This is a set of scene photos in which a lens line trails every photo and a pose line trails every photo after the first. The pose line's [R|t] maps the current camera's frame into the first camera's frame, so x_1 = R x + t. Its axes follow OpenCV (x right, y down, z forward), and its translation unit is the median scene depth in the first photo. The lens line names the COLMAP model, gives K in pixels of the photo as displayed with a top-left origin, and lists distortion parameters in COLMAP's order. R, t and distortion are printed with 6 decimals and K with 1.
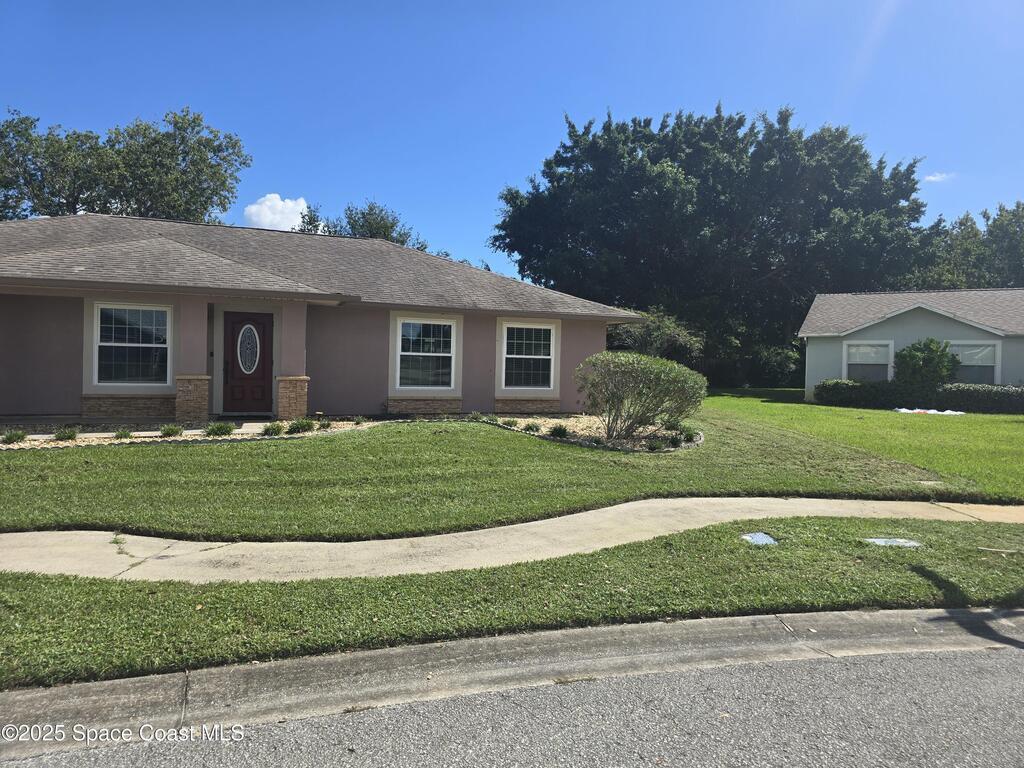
lens RADIAL K [[689.3, 0, 512.0], [0, 689.3, 367.3], [0, 0, 1]] dist [0.048693, -0.000827]
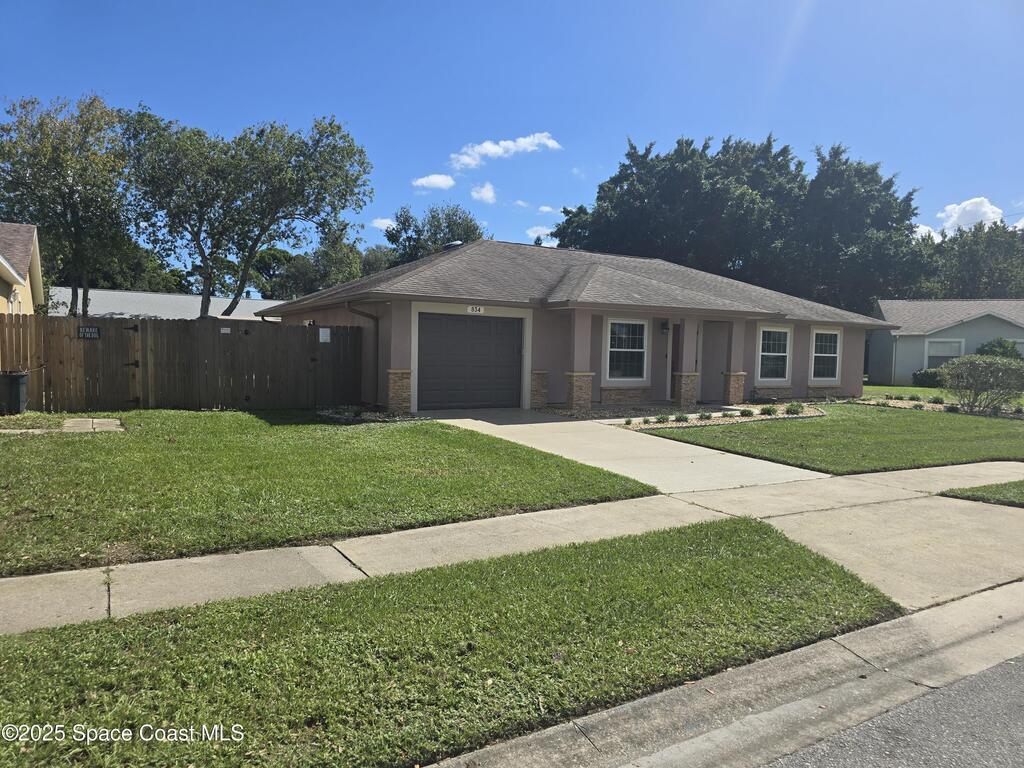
lens RADIAL K [[694.2, 0, 511.2], [0, 694.2, 378.7], [0, 0, 1]] dist [0.076272, -0.056965]
pose [[0.980254, -0.010679, 0.197456, -0.541064], [0.003702, 0.999357, 0.035670, -0.013282], [-0.197710, -0.034235, 0.979663, -0.139874]]
